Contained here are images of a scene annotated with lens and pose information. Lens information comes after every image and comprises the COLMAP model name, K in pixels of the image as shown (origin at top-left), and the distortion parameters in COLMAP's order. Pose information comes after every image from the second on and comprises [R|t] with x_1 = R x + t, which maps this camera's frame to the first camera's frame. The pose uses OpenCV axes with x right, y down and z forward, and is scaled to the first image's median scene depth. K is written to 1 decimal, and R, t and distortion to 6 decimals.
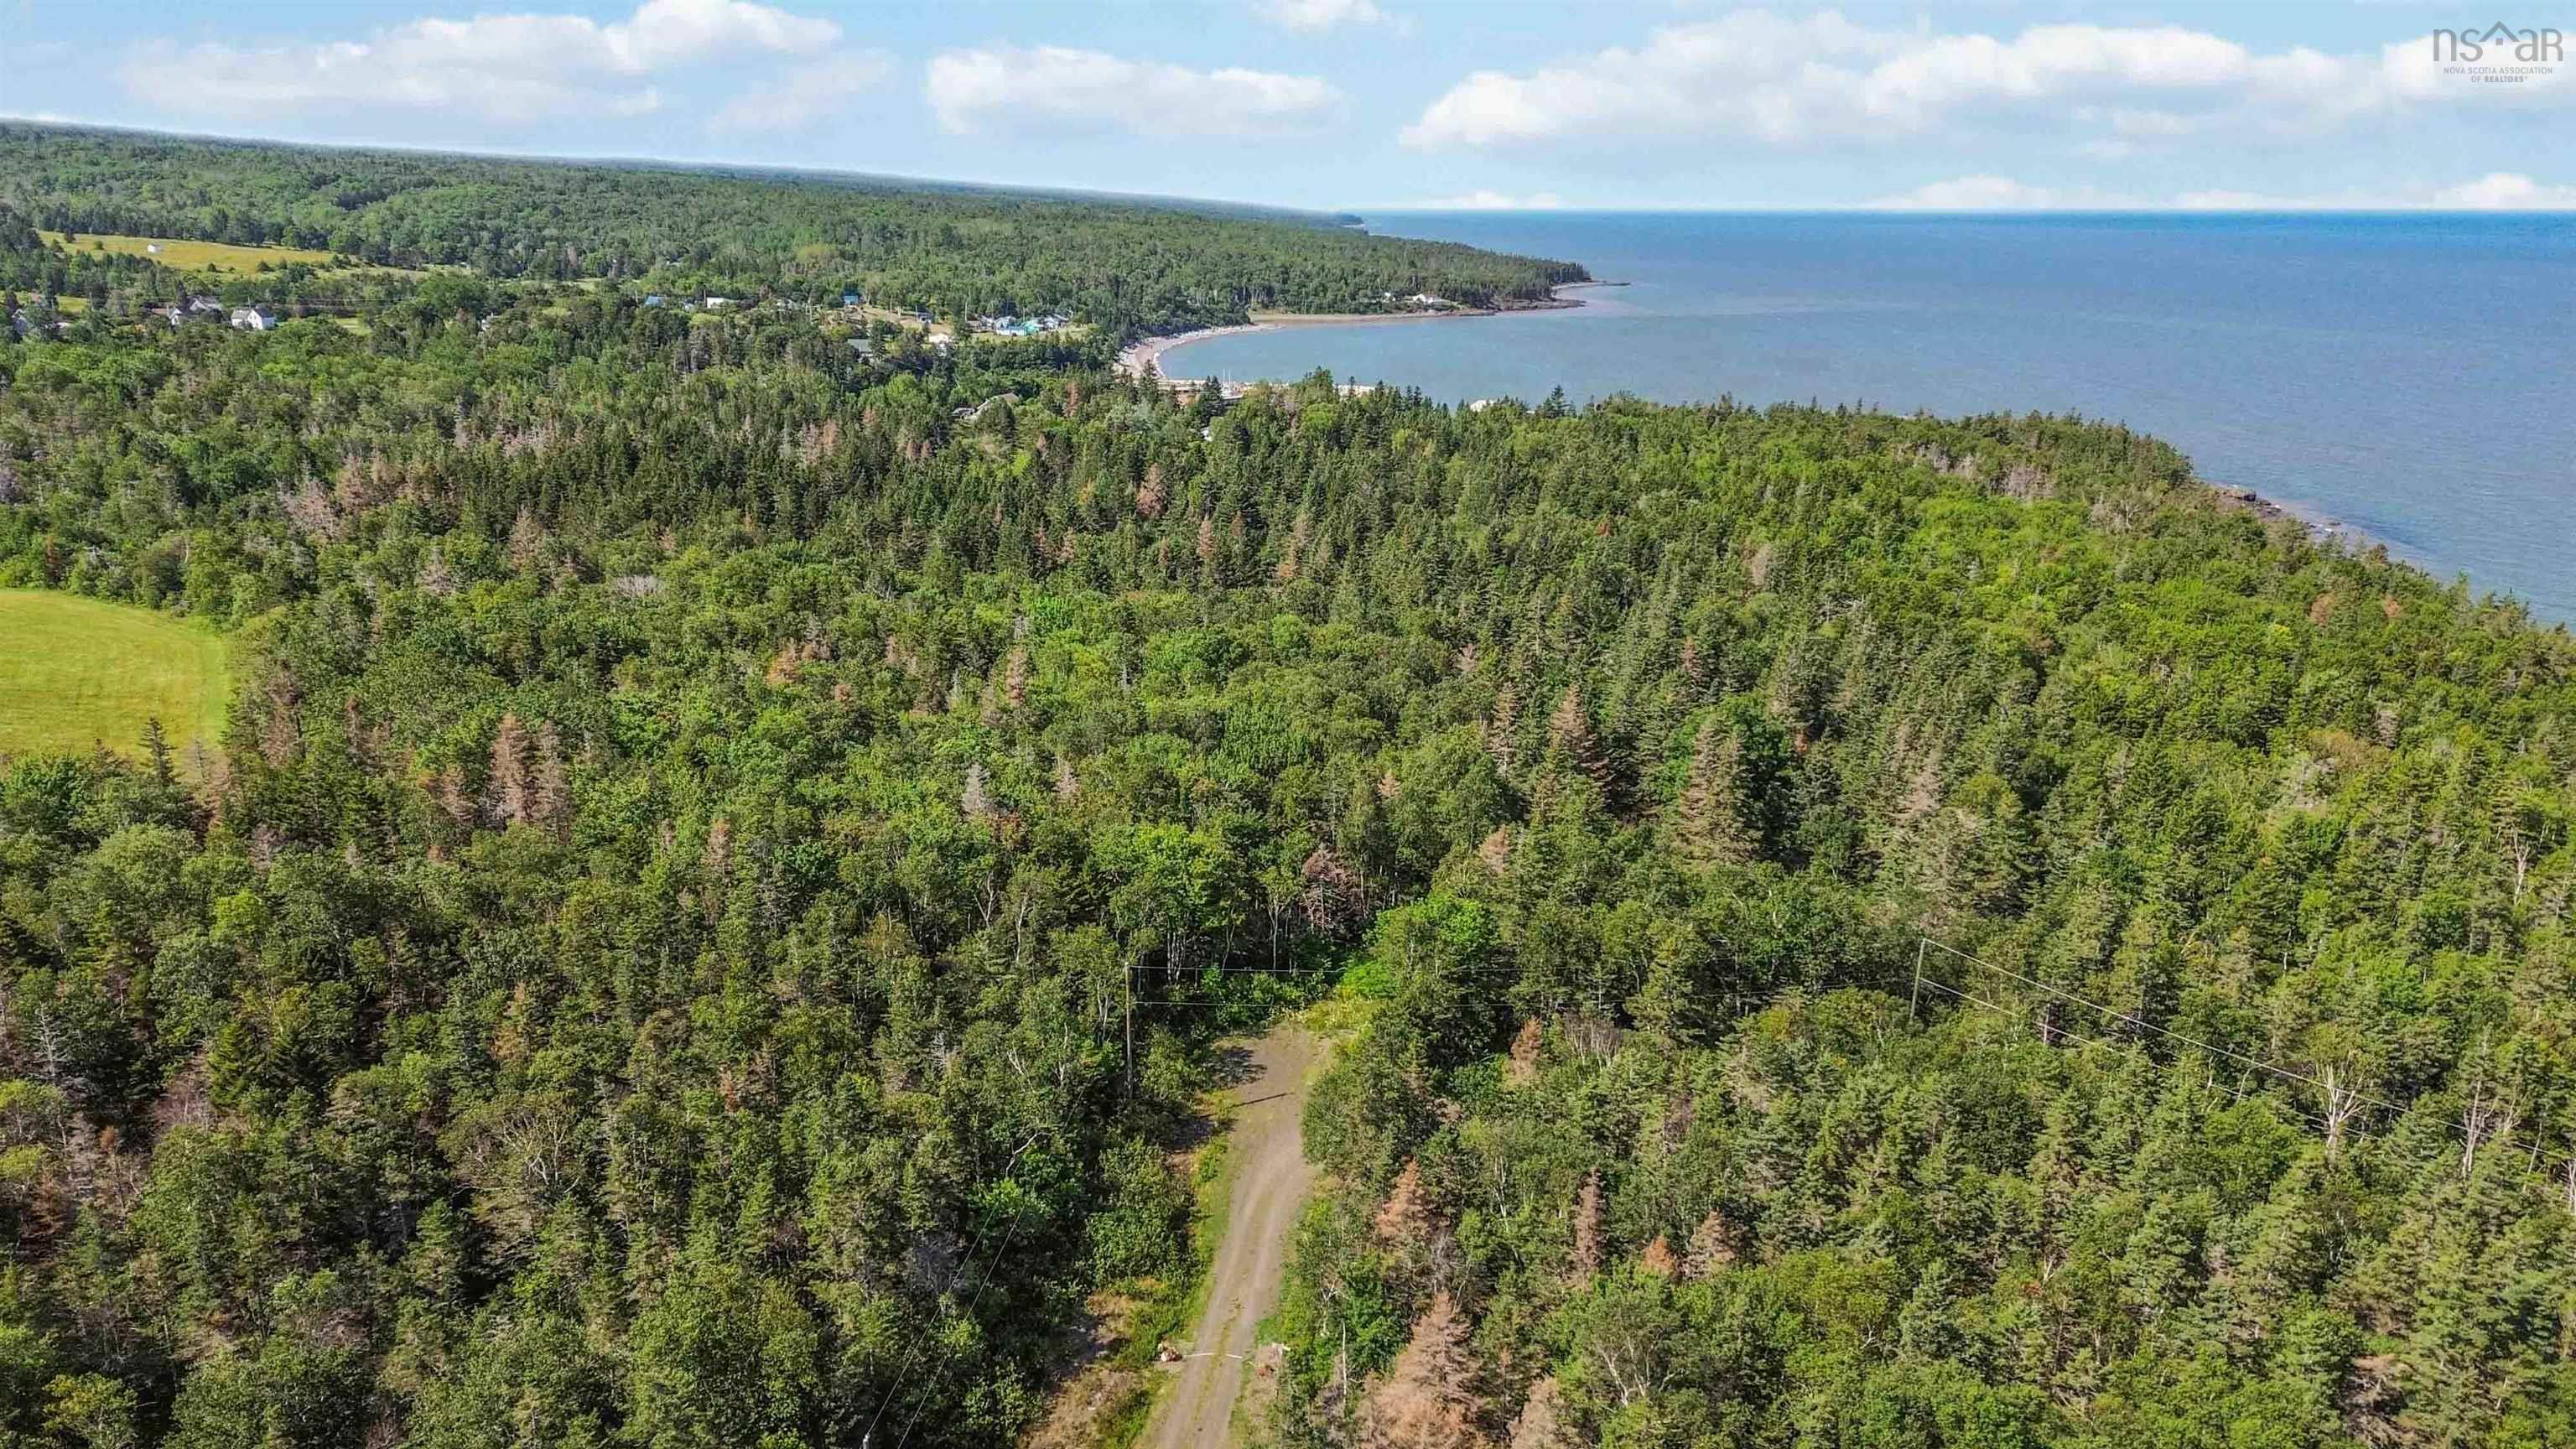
lens RADIAL K [[1786.7, 0, 1288.0], [0, 1786.7, 724.5], [0, 0, 1]] dist [0.101822, -0.136844]
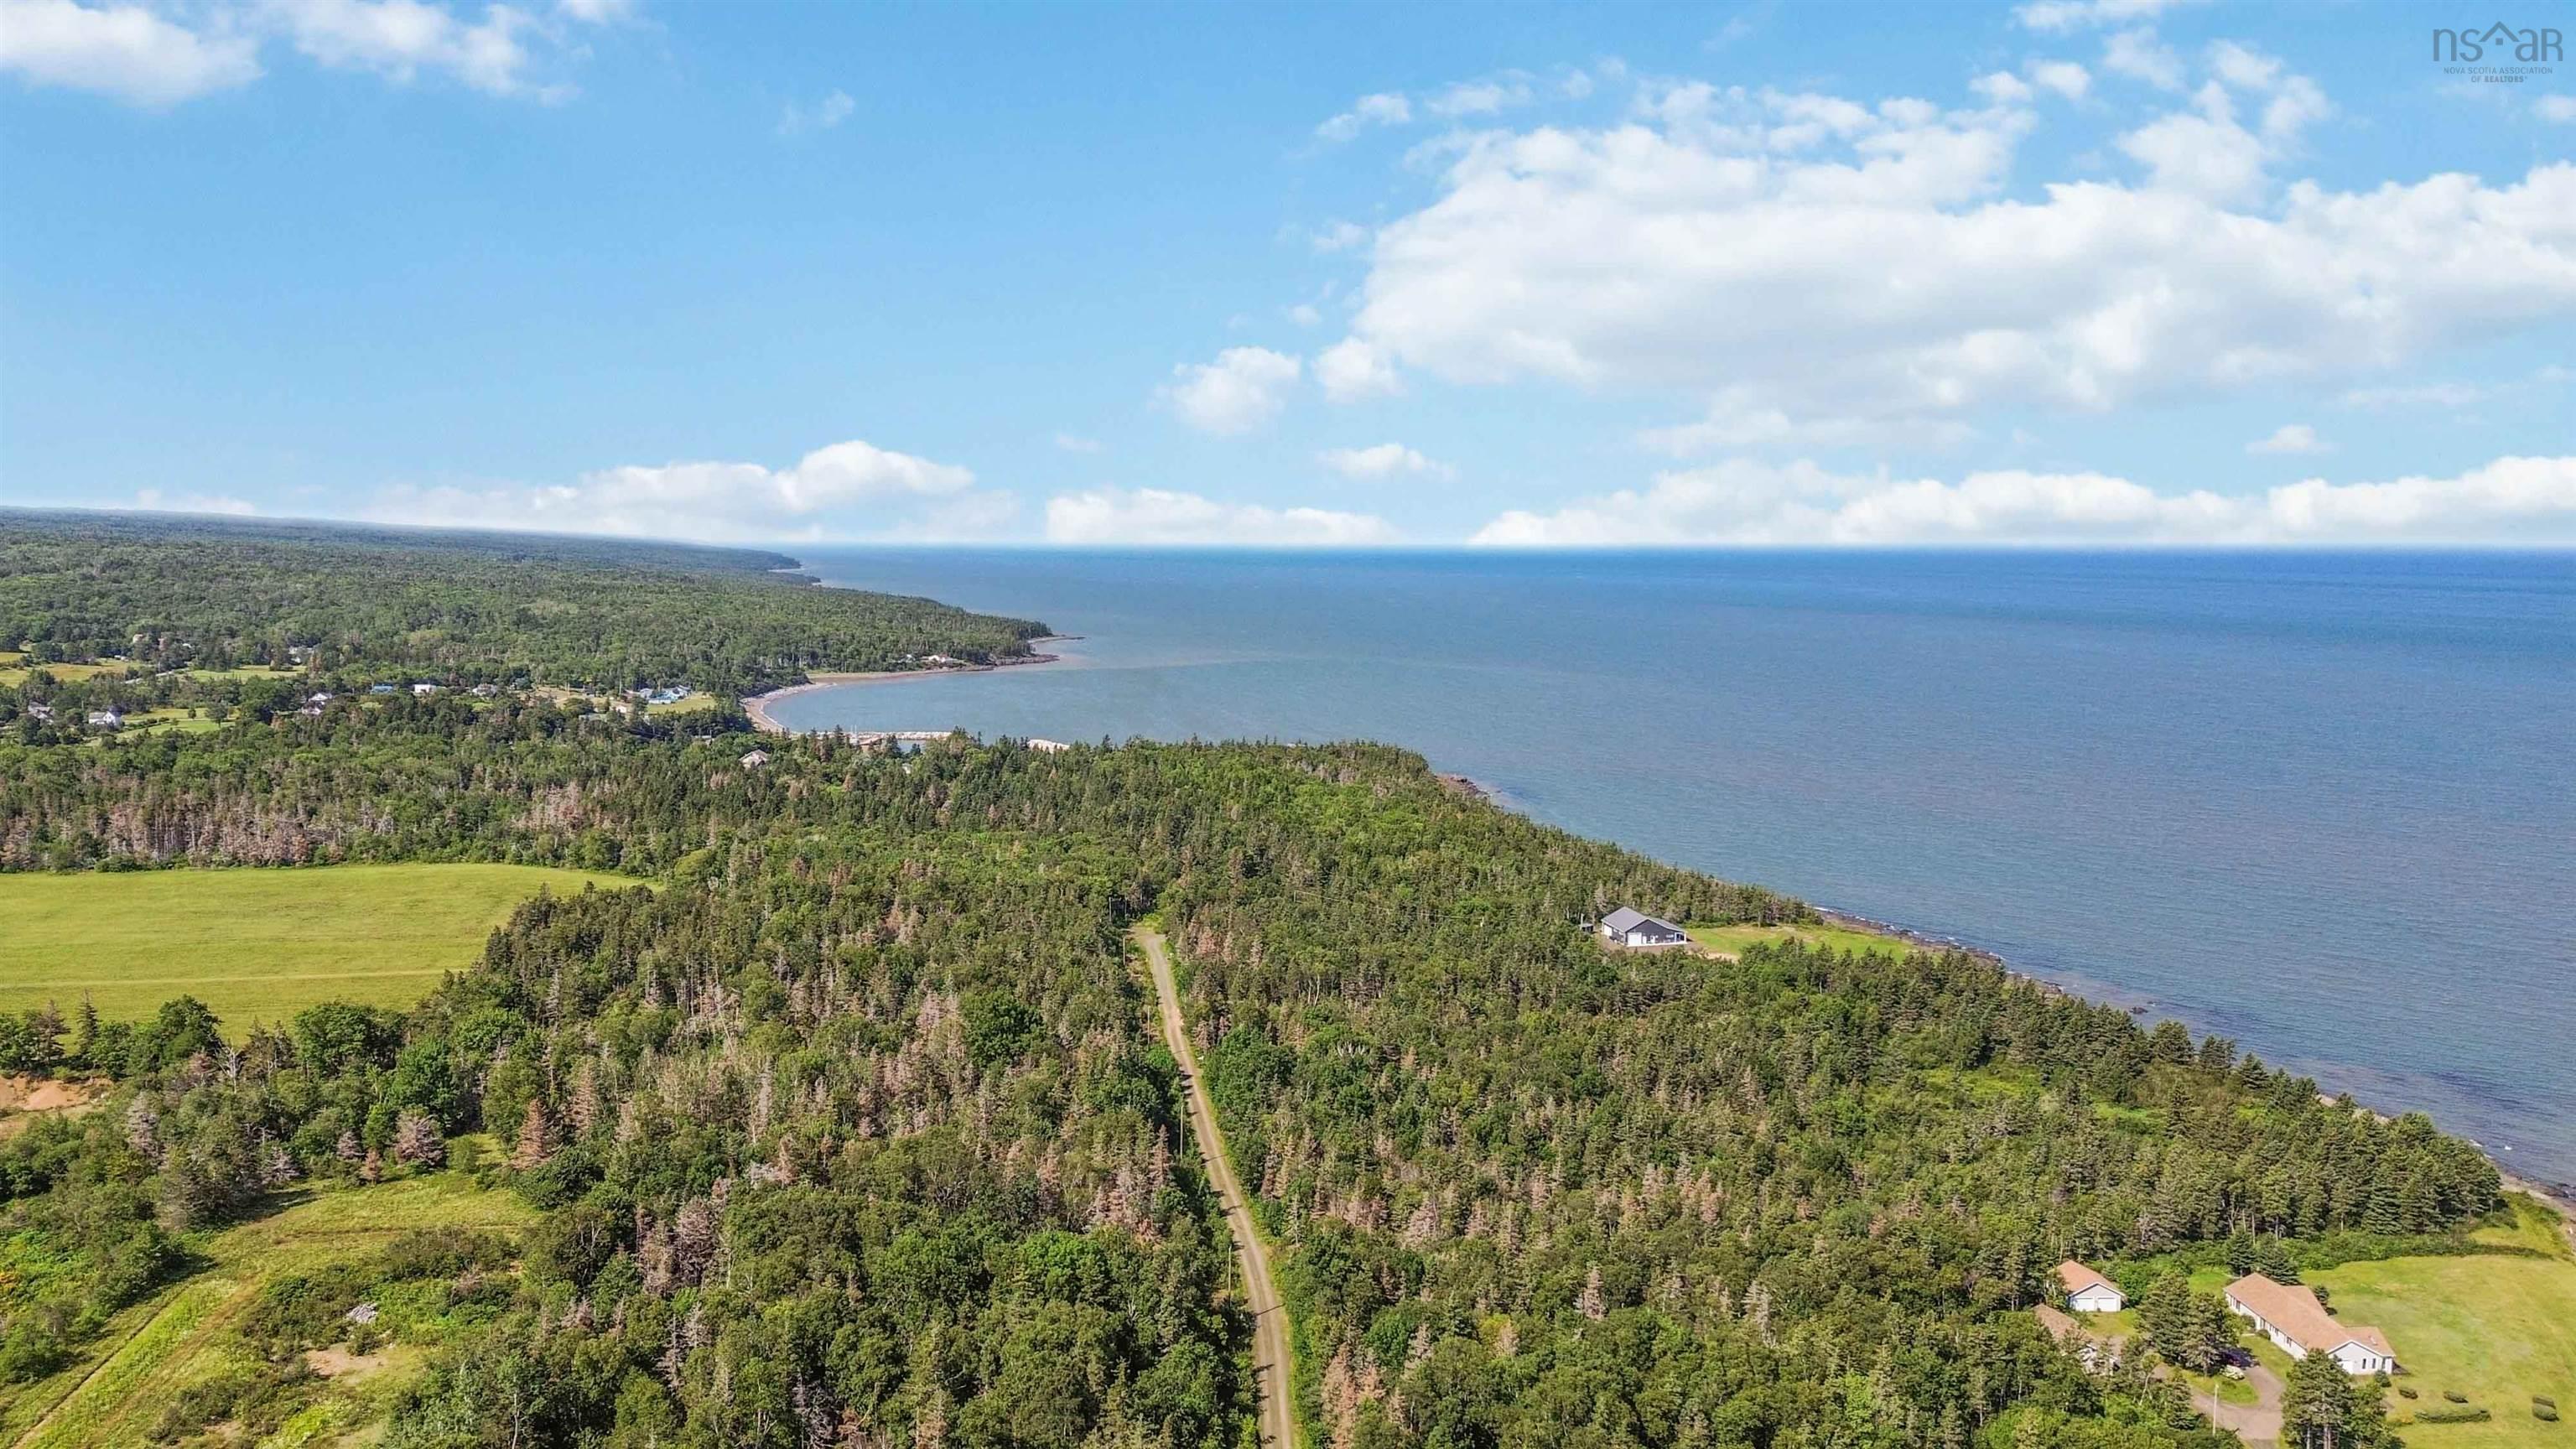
lens RADIAL K [[1798.3, 0, 1288.0], [0, 1798.3, 724.5], [0, 0, 1]] dist [0.057970, -0.064837]
pose [[0.950377, -0.035648, 0.309051, -0.209421], [0.089374, 0.982822, -0.161472, 0.097125], [-0.297986, 0.181081, 0.937238, -0.665047]]
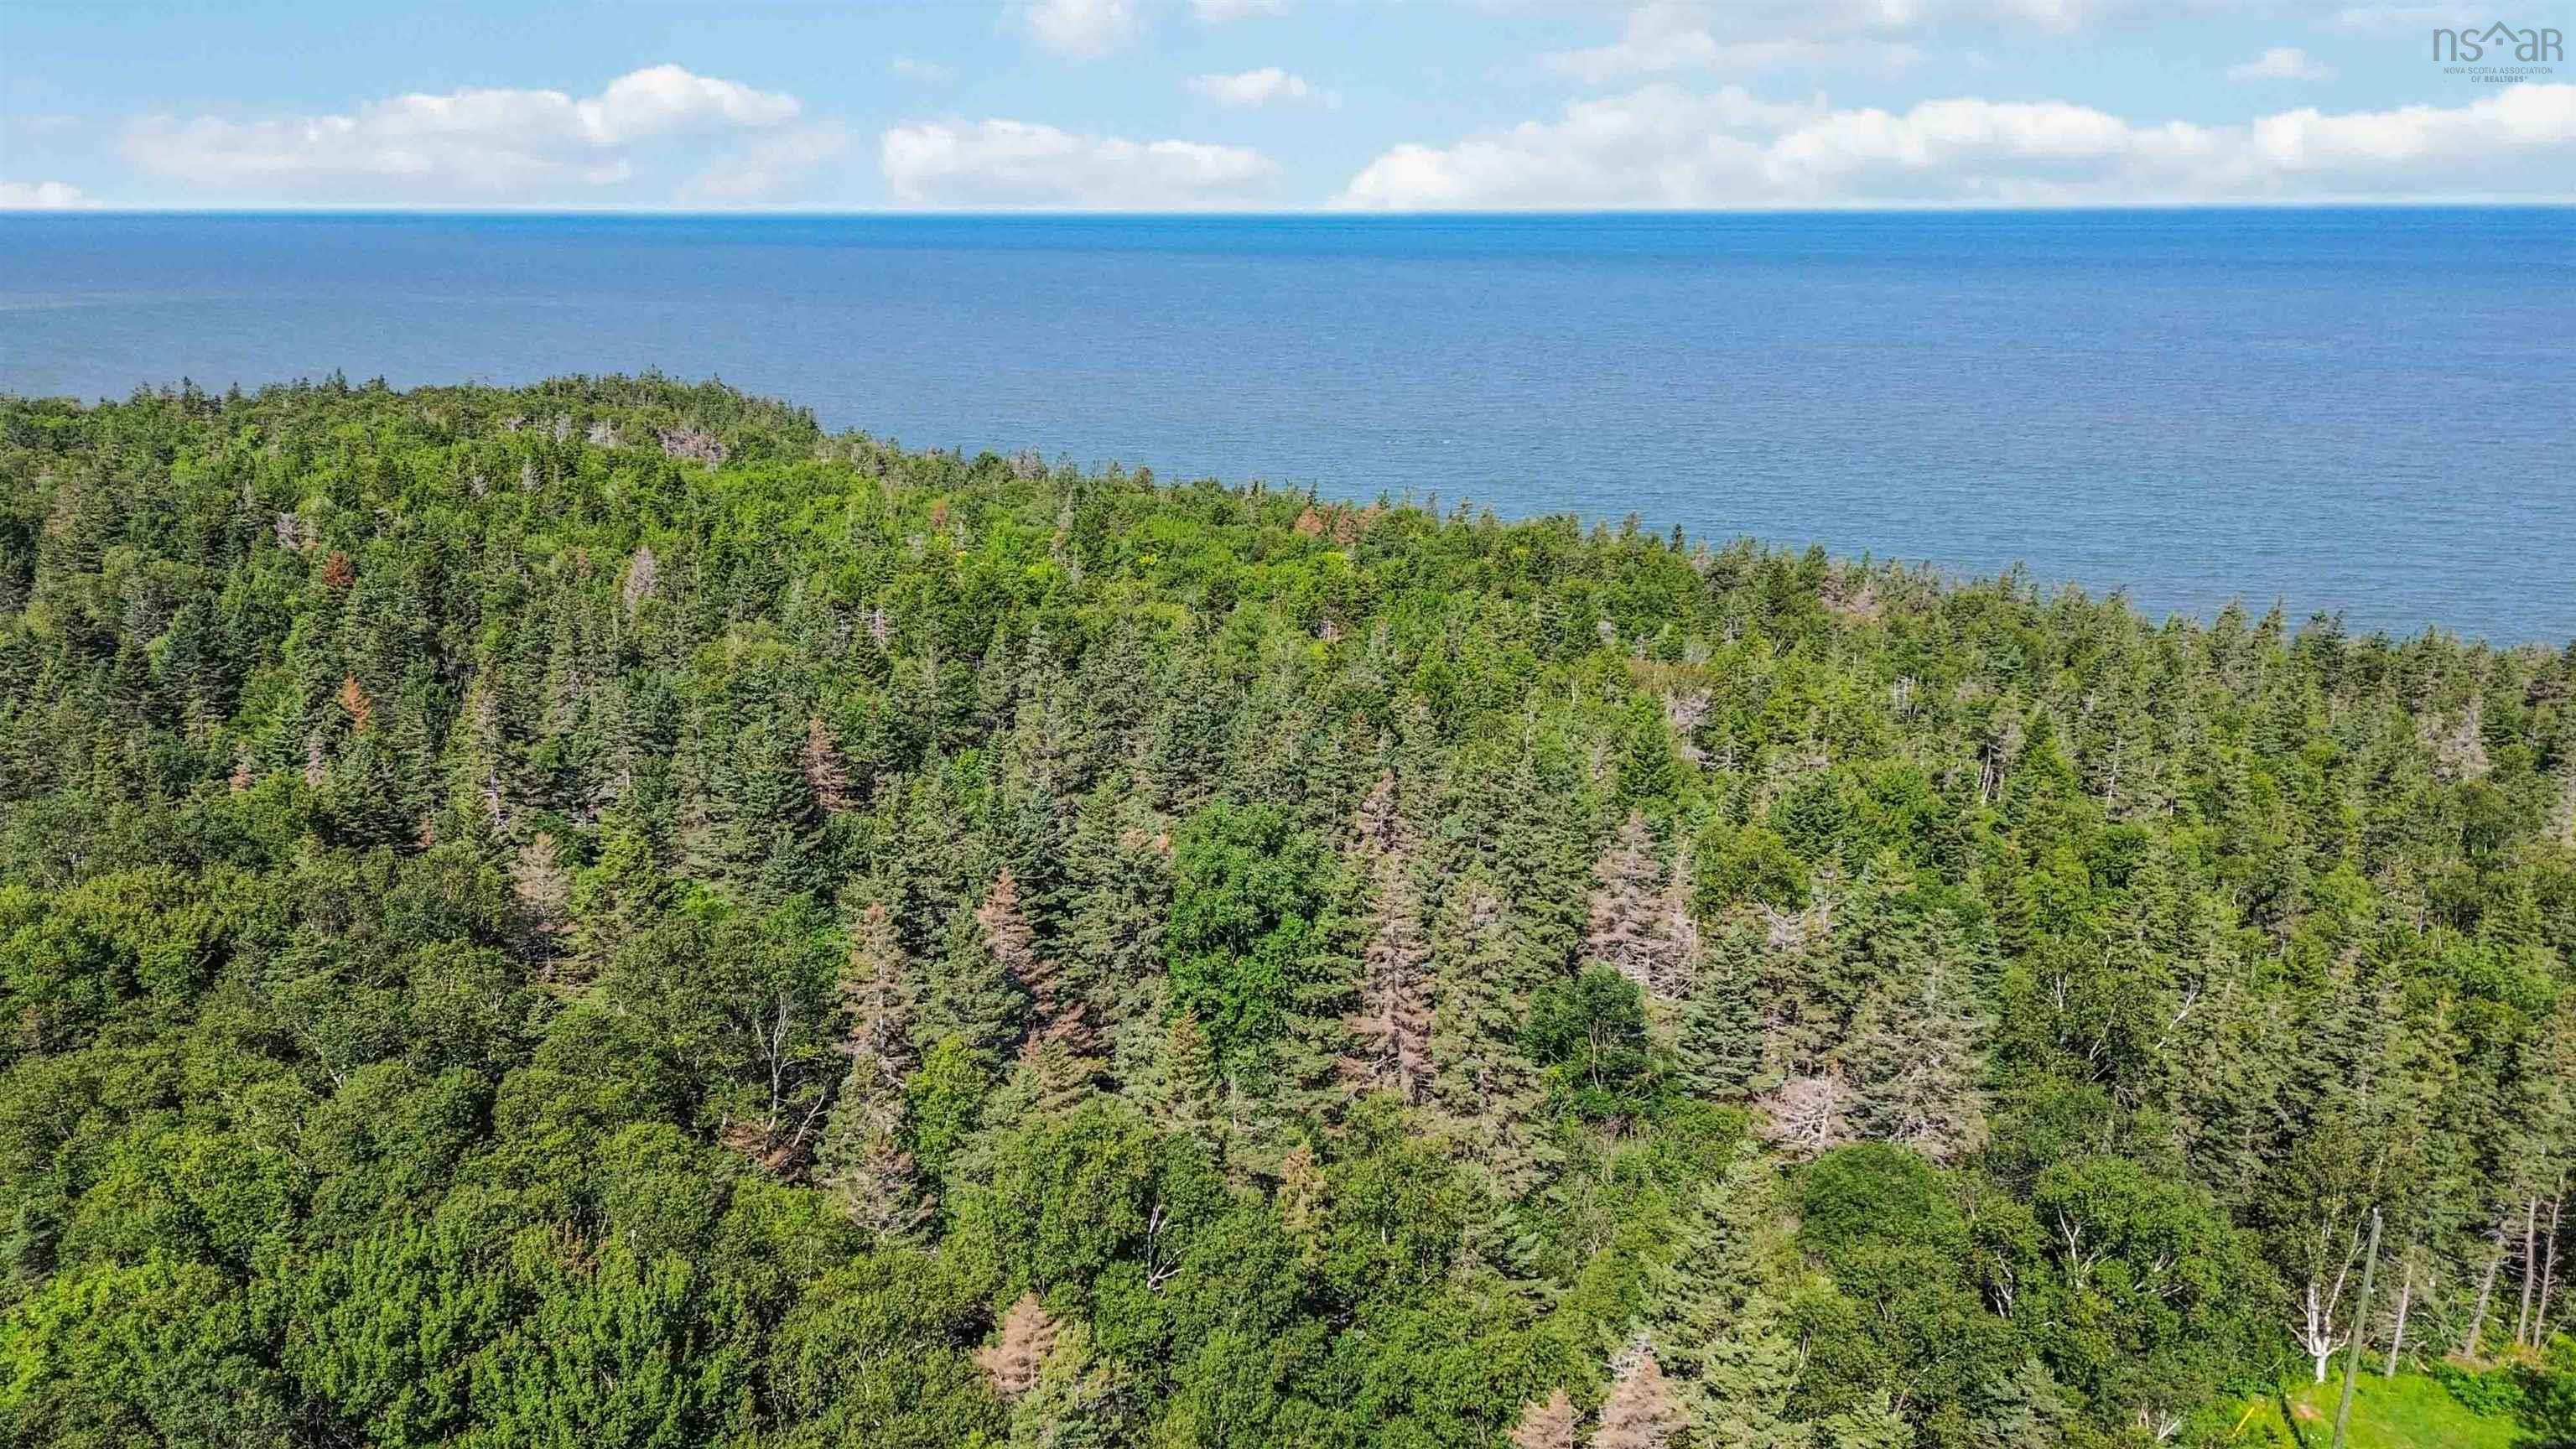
lens RADIAL K [[1798.3, 0, 1288.0], [0, 1798.3, 724.5], [0, 0, 1]] dist [0.057970, -0.064837]
pose [[0.627363, -0.217057, 0.747865, -0.038808], [0.218719, 0.970825, 0.098290, -0.027784], [-0.747381, 0.101909, 0.656534, 0.217717]]
